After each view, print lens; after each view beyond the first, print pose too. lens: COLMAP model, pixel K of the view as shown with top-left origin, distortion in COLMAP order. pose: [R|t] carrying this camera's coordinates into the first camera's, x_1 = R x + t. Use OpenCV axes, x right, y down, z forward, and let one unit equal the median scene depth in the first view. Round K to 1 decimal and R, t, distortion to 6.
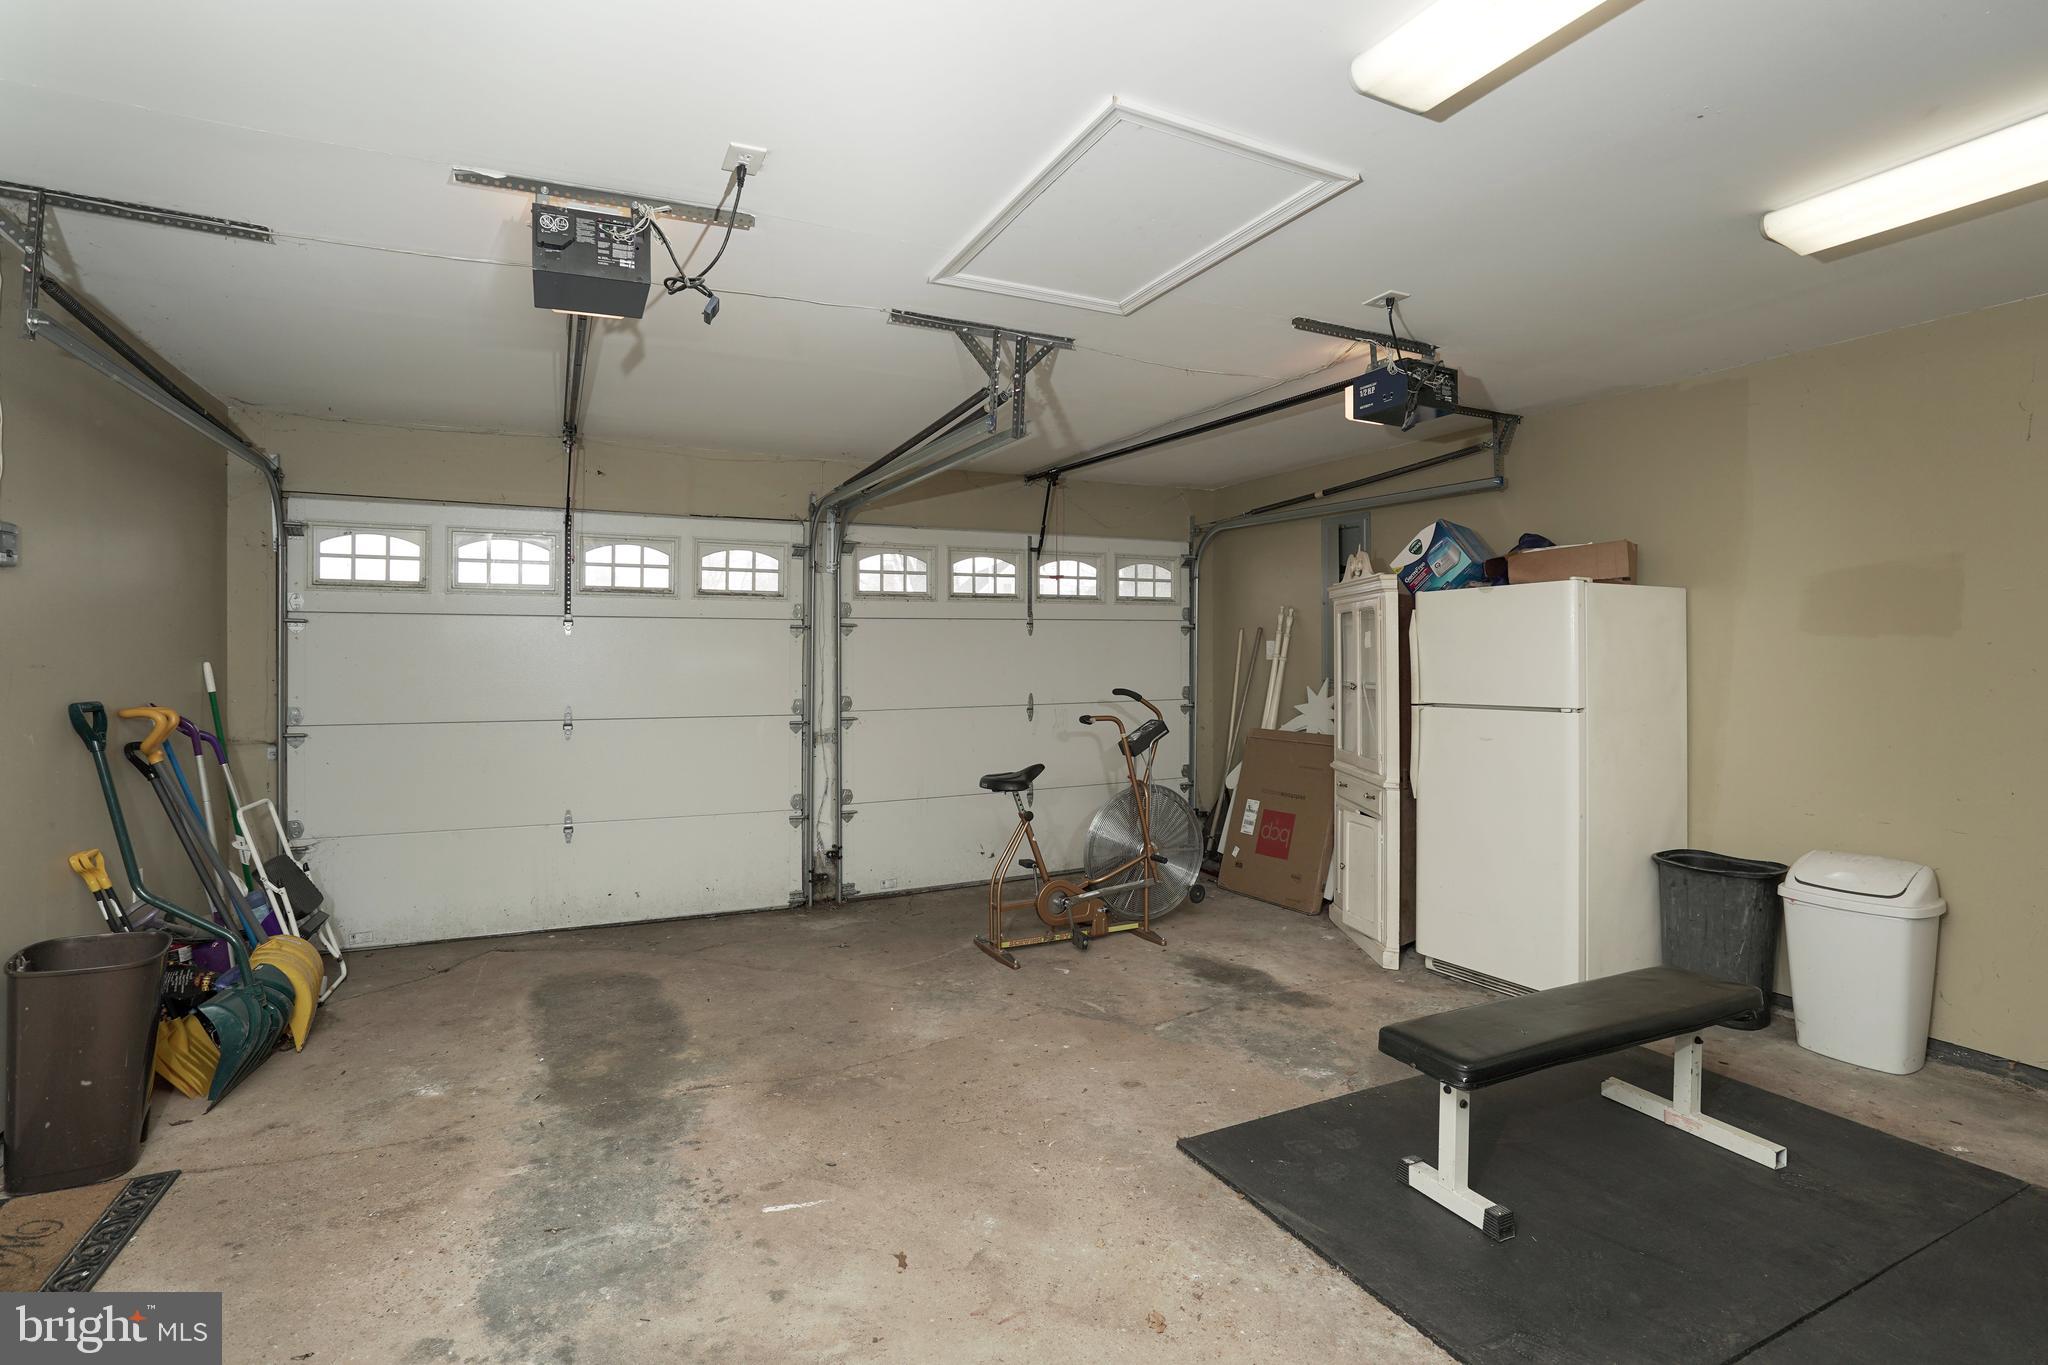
lens RADIAL K [[974.3, 0, 1017.9], [0, 974.3, 668.4], [0, 0, 1]] dist [-0.060228, 0.025465]
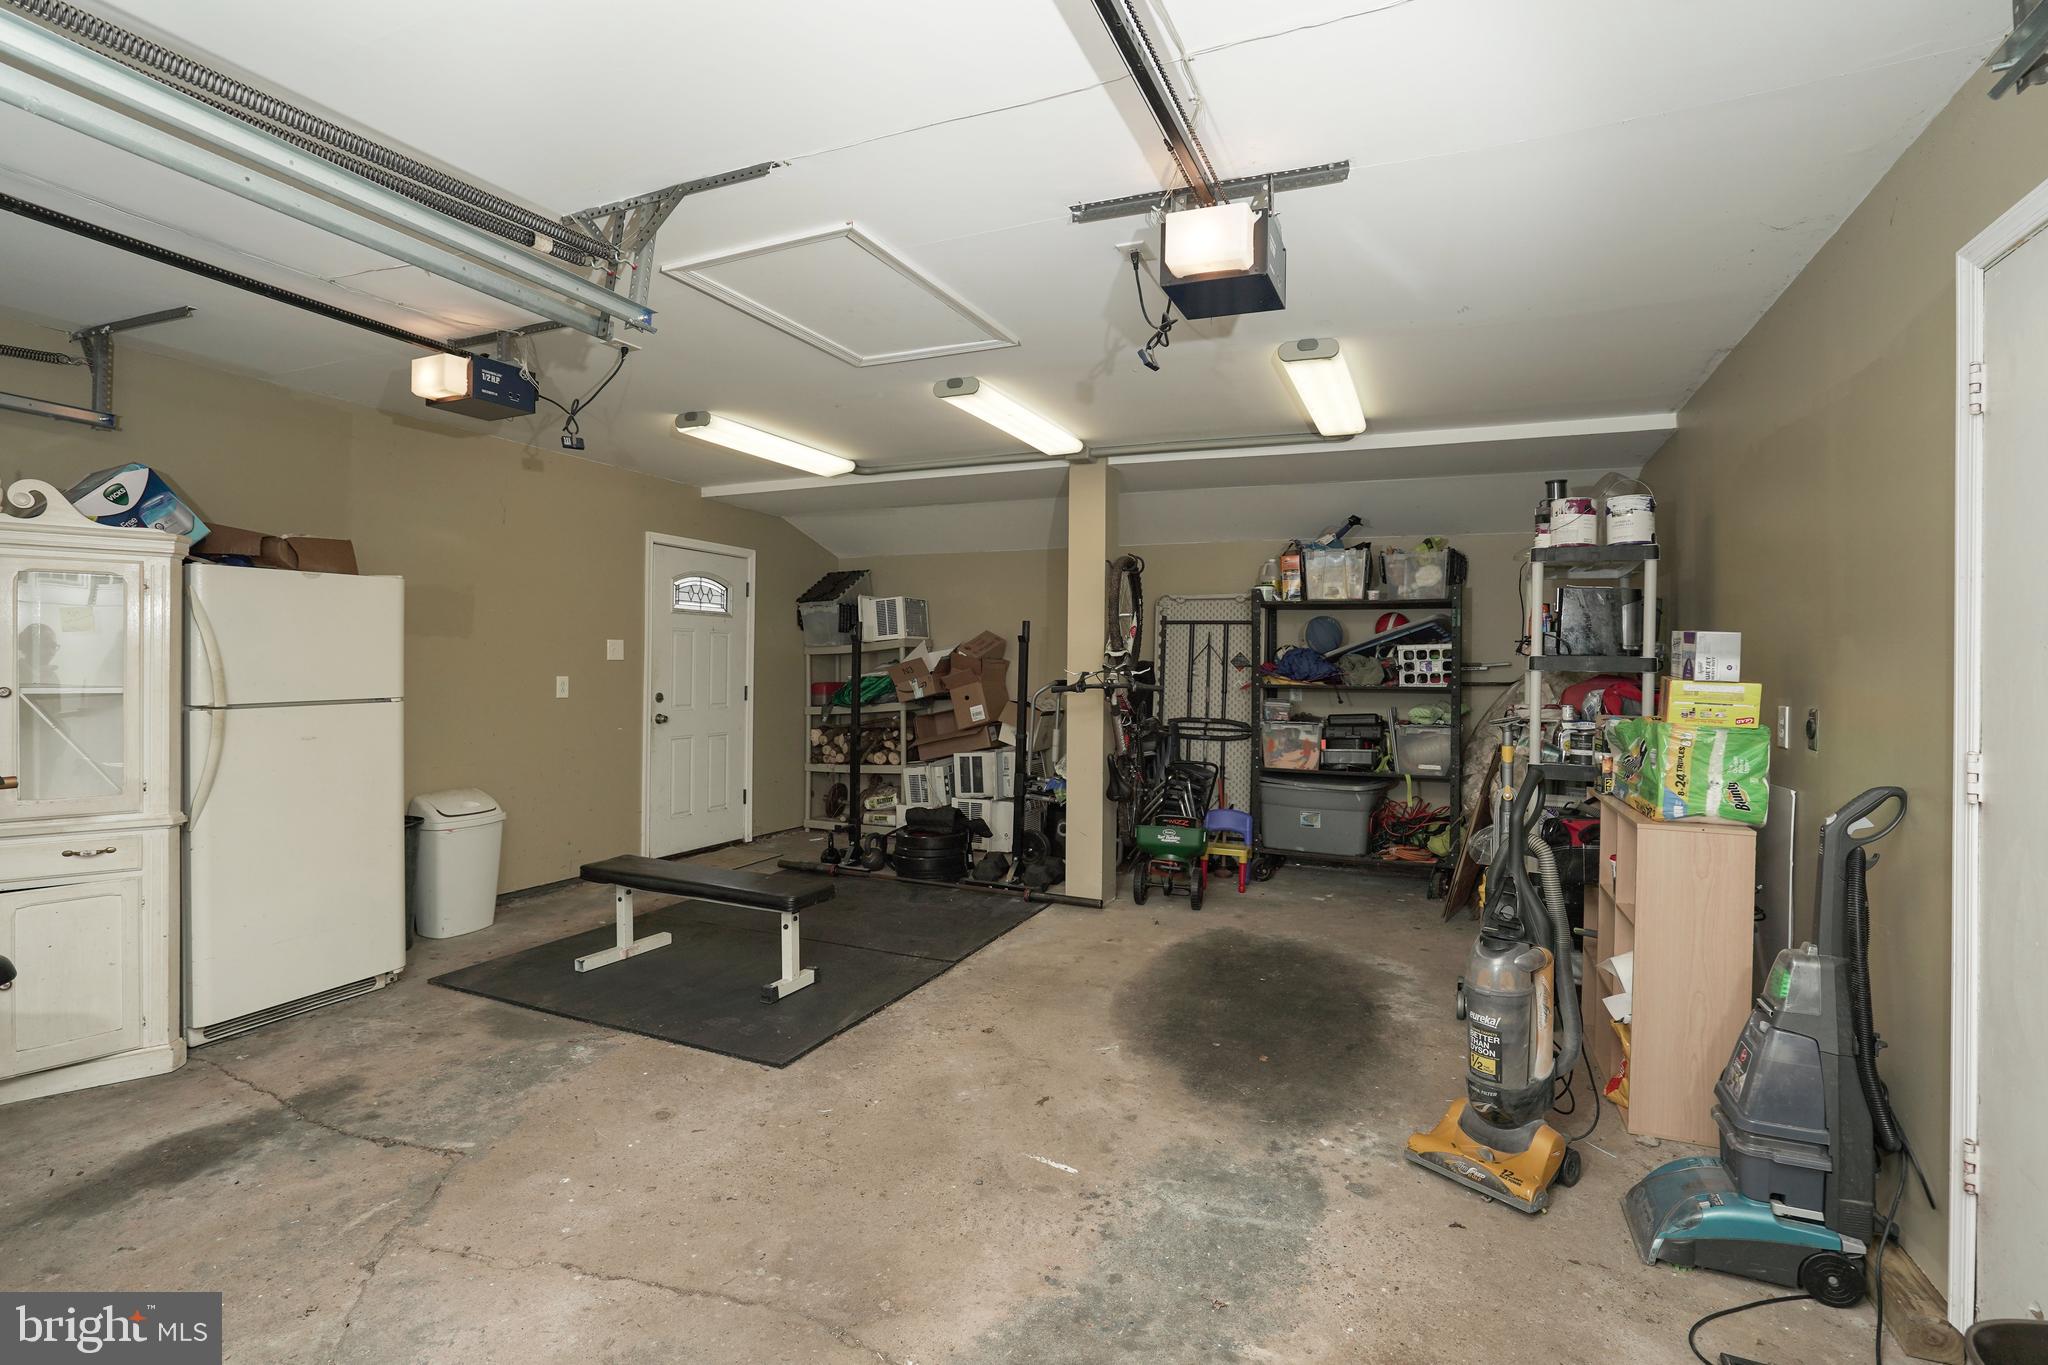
lens RADIAL K [[974.3, 0, 1017.9], [0, 974.3, 668.4], [0, 0, 1]] dist [-0.060228, 0.025465]
pose [[-0.641609, -0.009489, 0.766973, -0.741908], [-0.000592, 0.999929, 0.011876, -0.005098], [-0.767032, 0.007166, -0.641569, 1.235843]]
